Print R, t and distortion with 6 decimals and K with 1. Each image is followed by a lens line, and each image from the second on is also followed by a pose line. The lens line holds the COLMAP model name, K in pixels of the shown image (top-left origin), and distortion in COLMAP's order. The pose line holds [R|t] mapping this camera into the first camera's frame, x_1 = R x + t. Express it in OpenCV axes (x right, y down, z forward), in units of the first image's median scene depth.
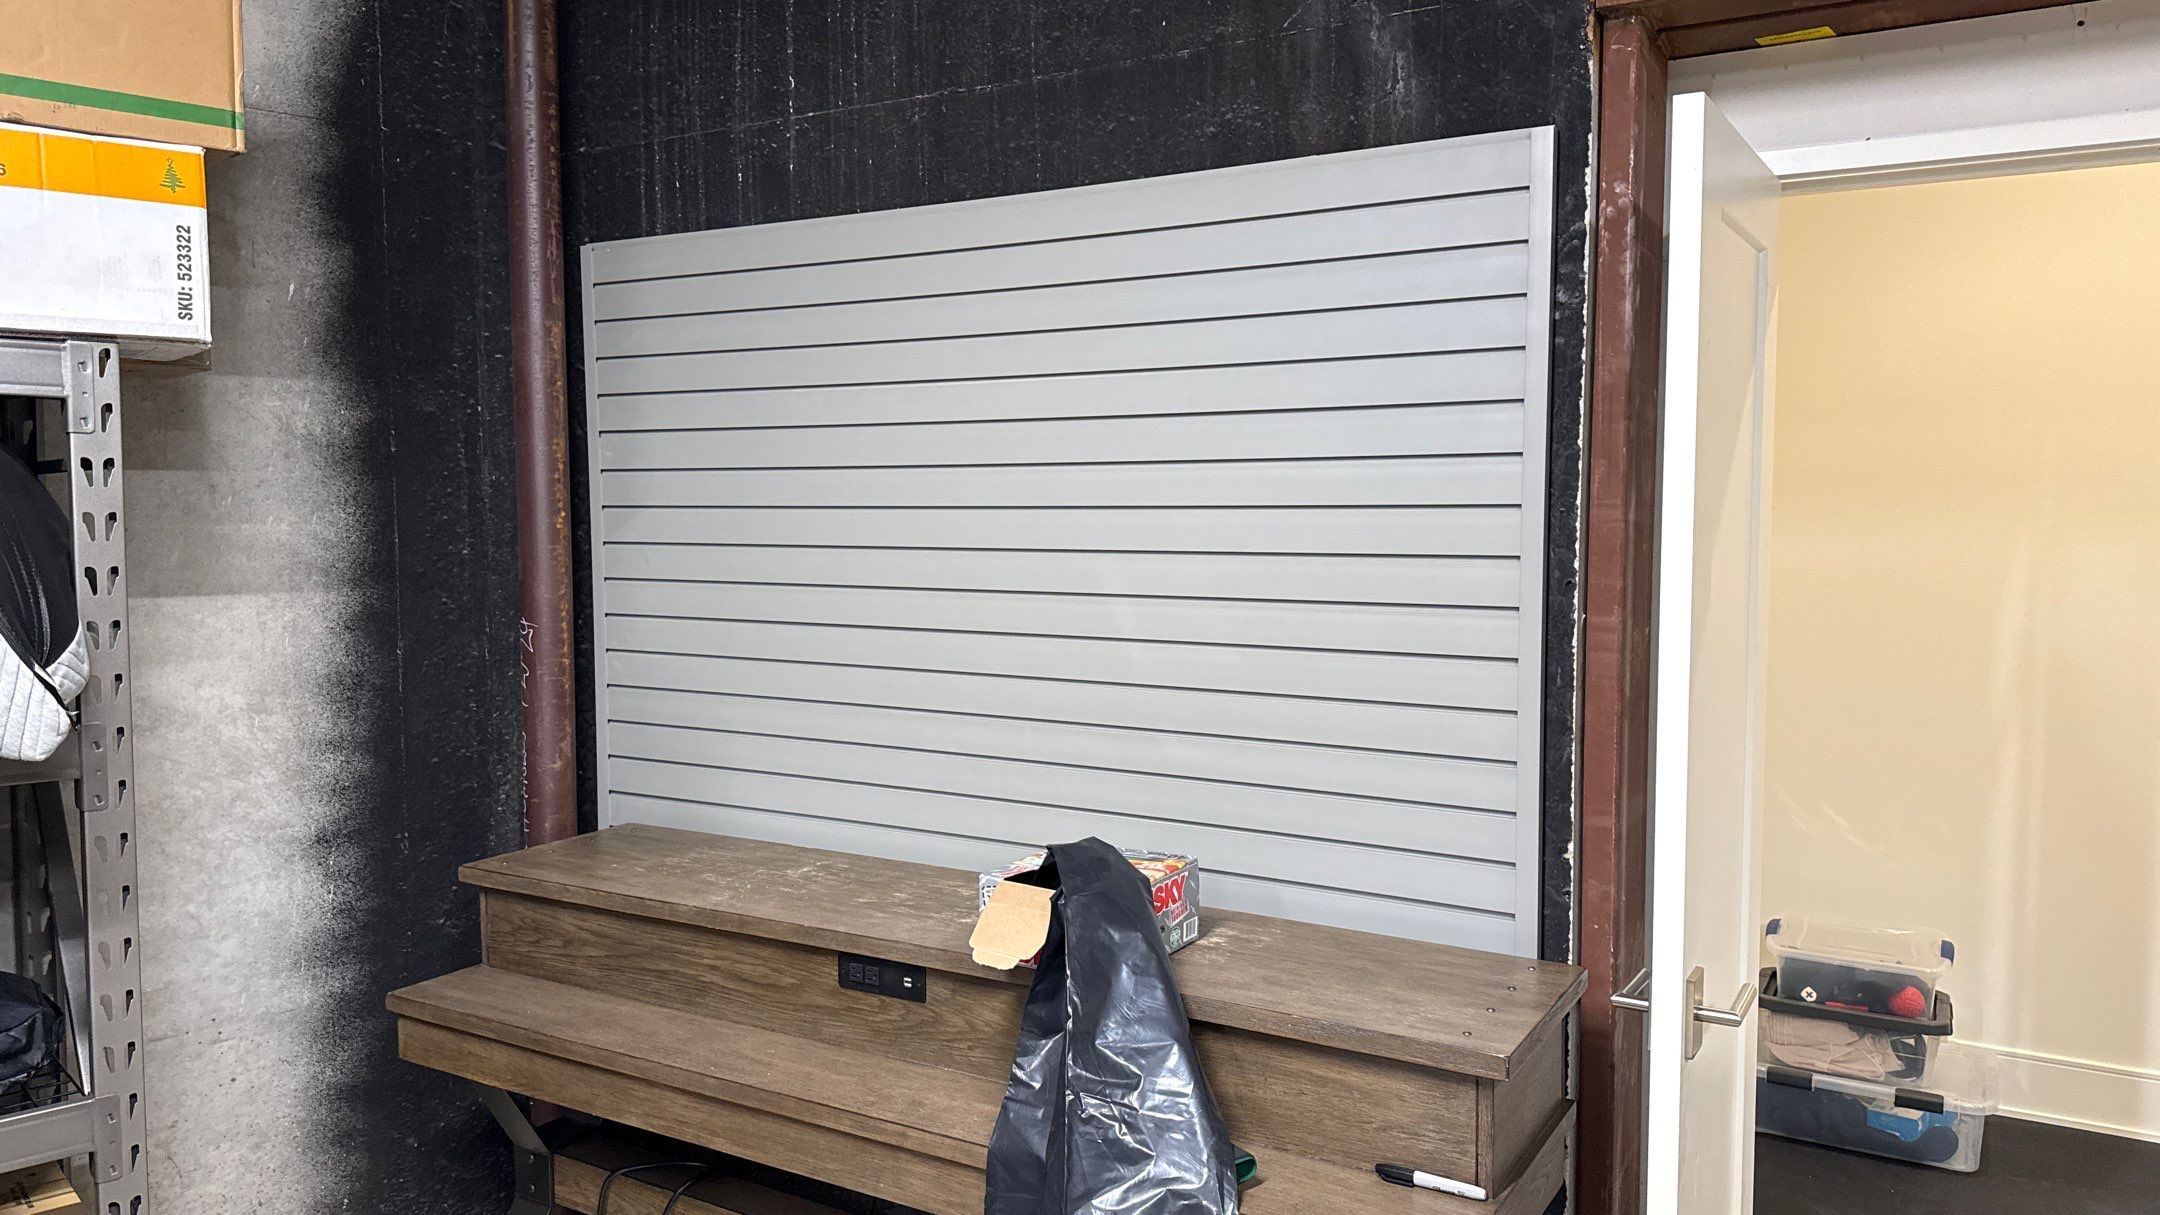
lens RADIAL K [[1522.3, 0, 1081.5], [0, 1522.3, 601.6], [0, 0, 1]] dist [0.046720, -0.083008]
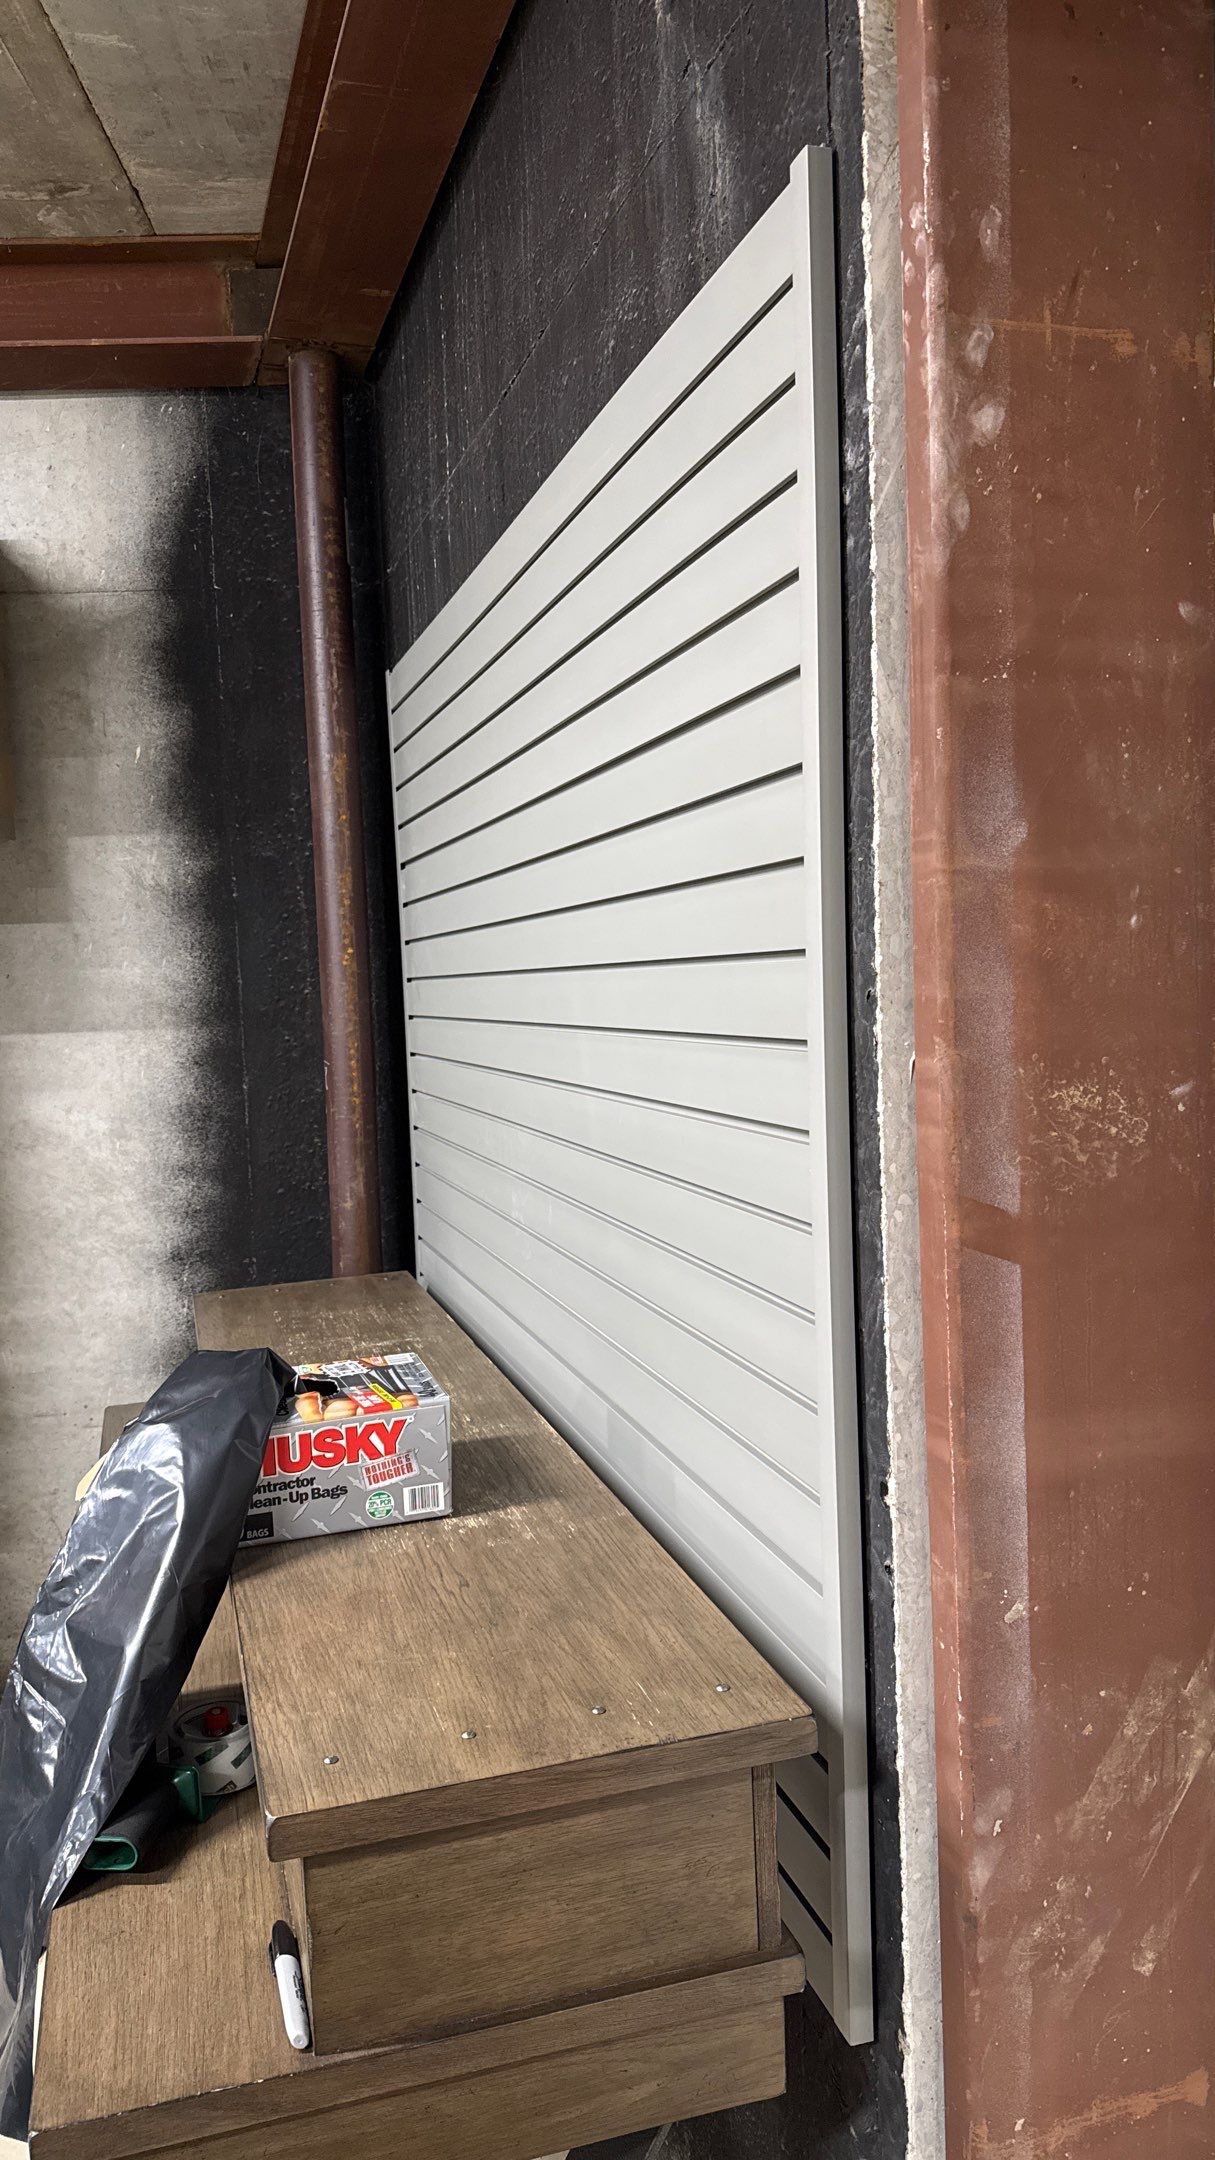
lens RADIAL K [[1522.3, 0, 612.9], [0, 1522.3, 1072.8], [0, 0, 1]] dist [0.046720, -0.083008]
pose [[0.752628, 0.018629, -0.658182, 0.467264], [-0.006435, 0.999760, 0.020939, -0.000351], [0.658414, -0.011524, 0.752568, 0.403495]]
